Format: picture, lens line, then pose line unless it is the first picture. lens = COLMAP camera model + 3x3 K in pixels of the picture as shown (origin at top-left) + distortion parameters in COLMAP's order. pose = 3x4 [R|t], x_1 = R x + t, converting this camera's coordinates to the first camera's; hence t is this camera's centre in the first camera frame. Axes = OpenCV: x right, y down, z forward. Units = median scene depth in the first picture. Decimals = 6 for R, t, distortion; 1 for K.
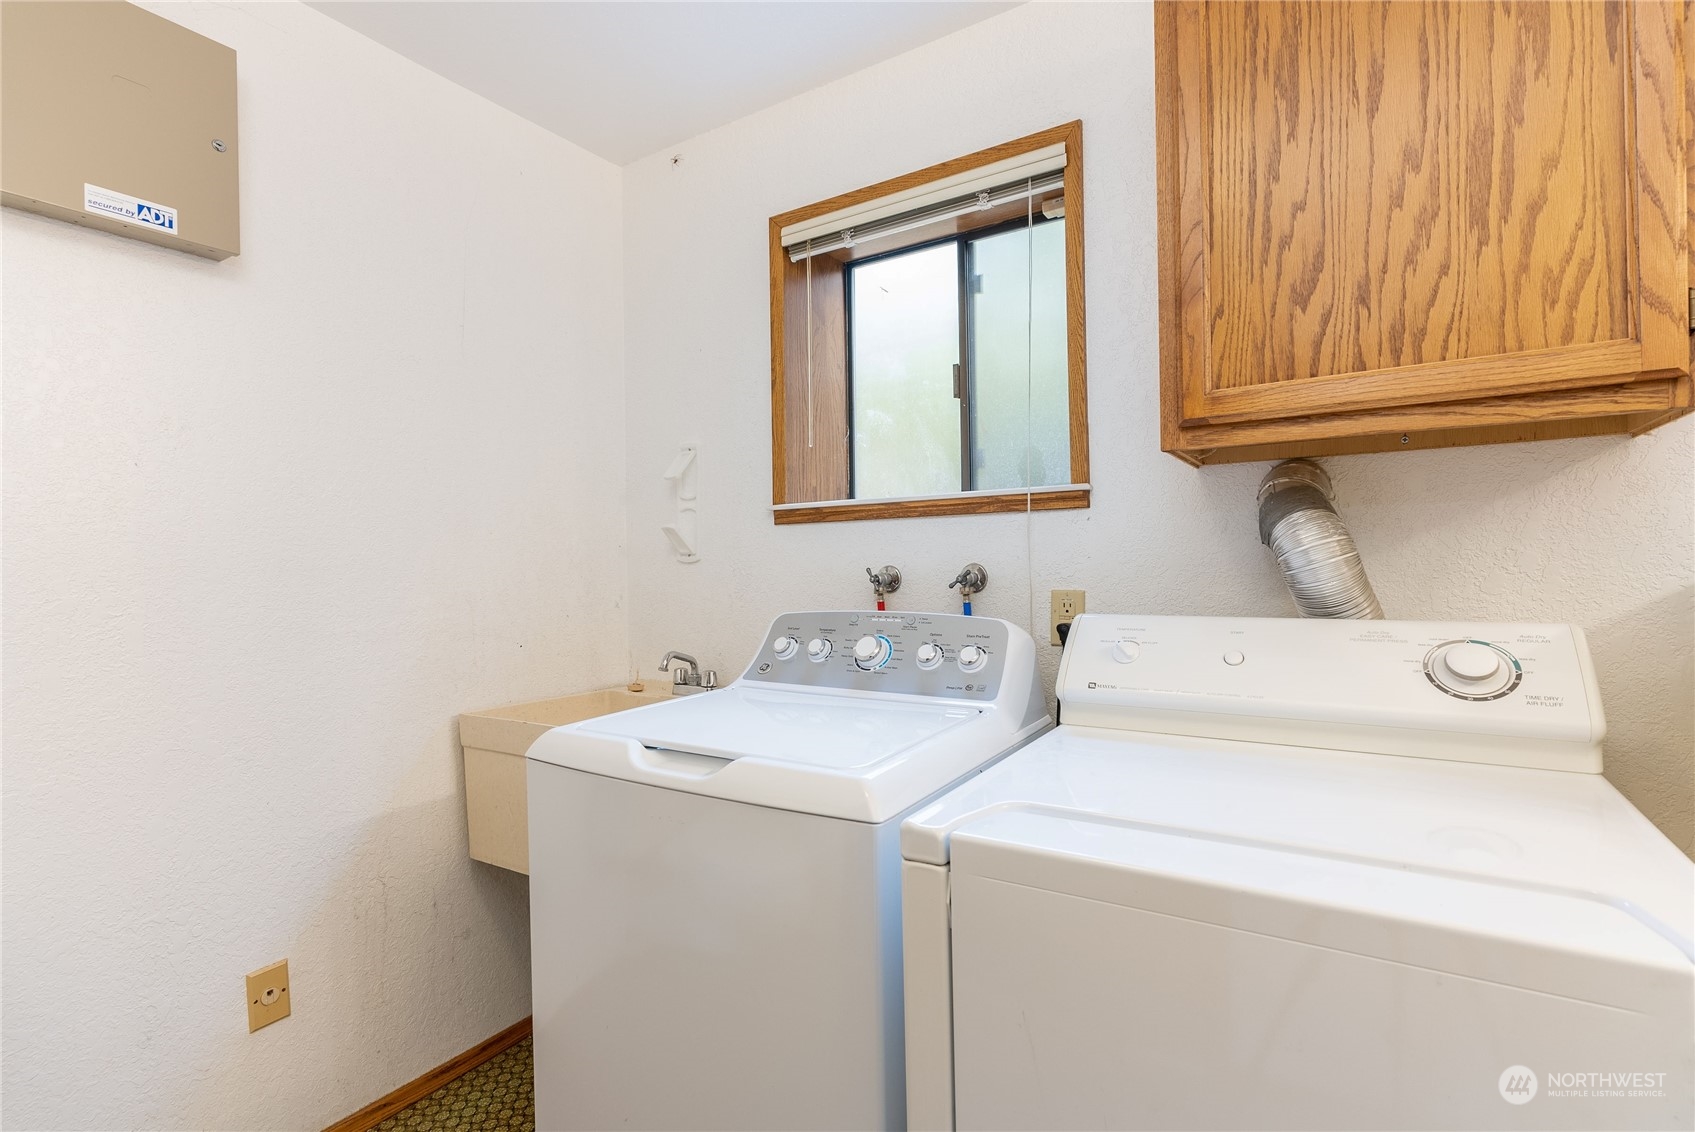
lens RADIAL K [[809.0, 0, 845.4], [0, 809.0, 567.7], [0, 0, 1]] dist [0.002304, 0.000519]
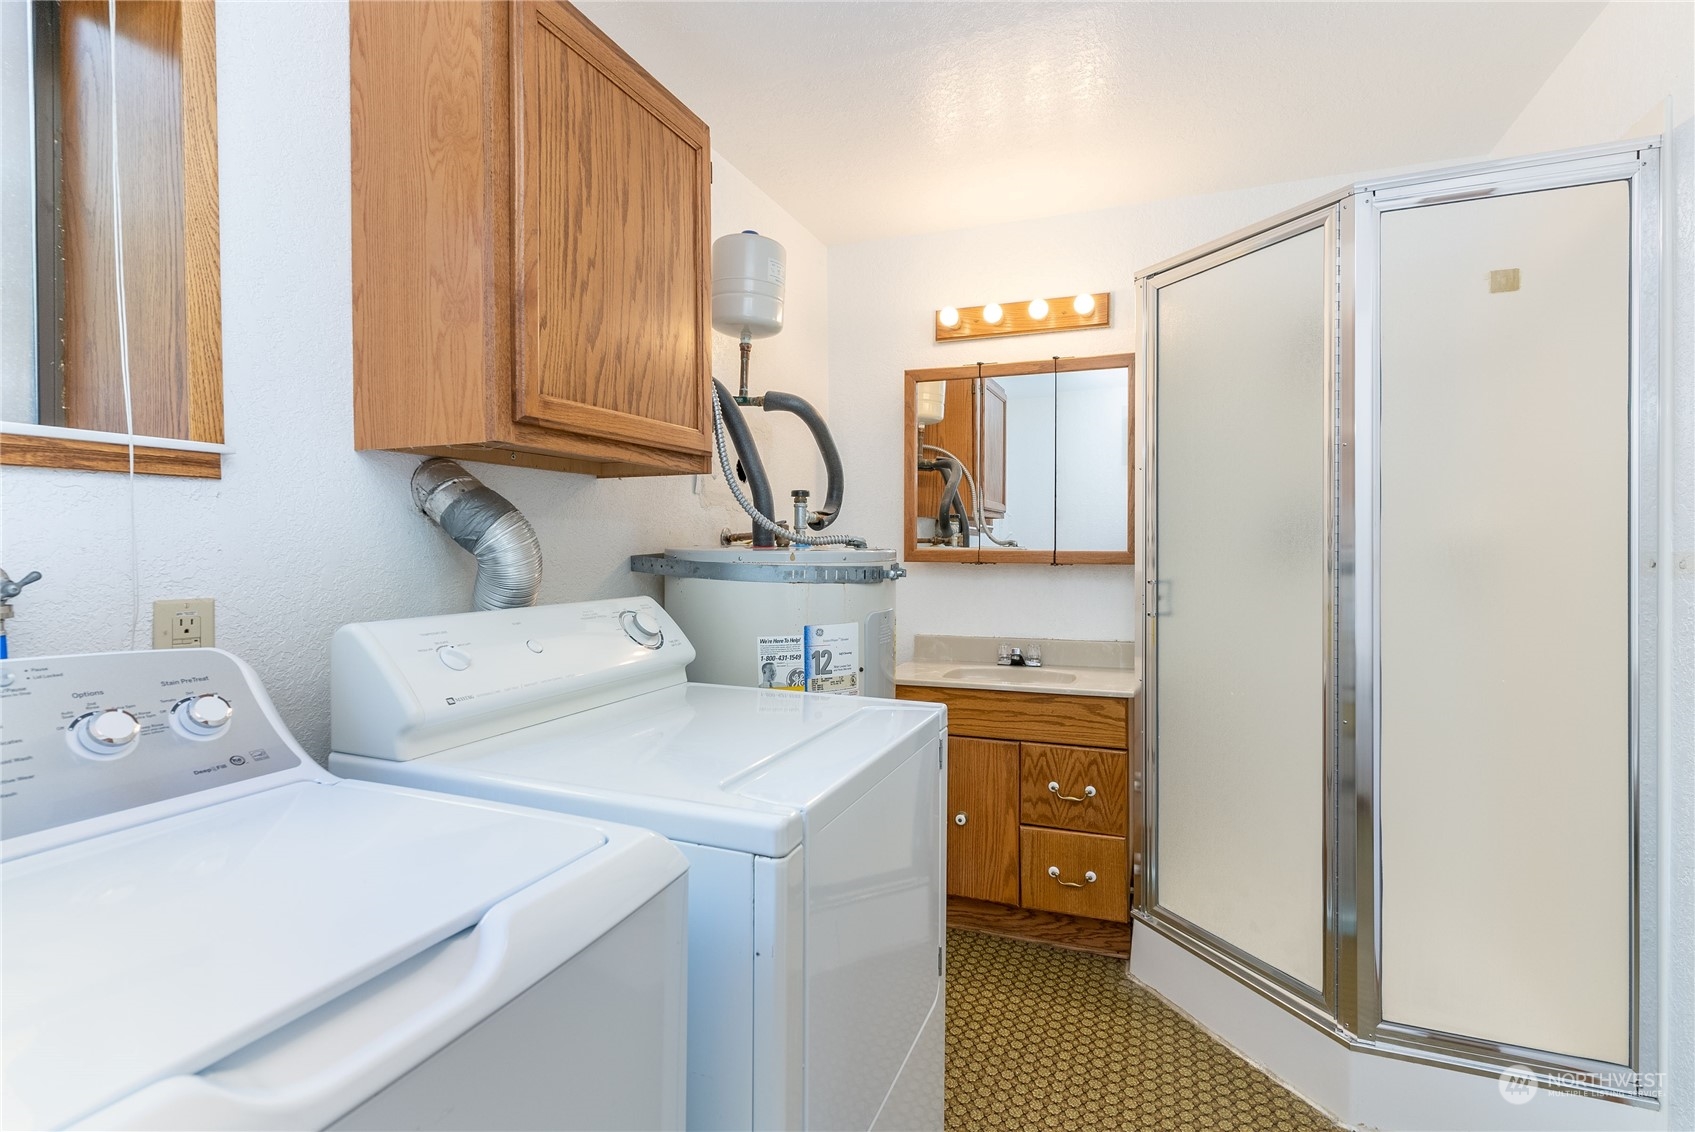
lens RADIAL K [[809.0, 0, 847.1], [0, 809.0, 555.5], [0, 0, 1]] dist [0.002304, 0.000519]
pose [[-0.191270, 0.003067, 0.981533, -0.699491], [0.010630, 0.999943, -0.001053, -0.002985], [-0.981480, 0.010232, -0.191292, 0.859293]]
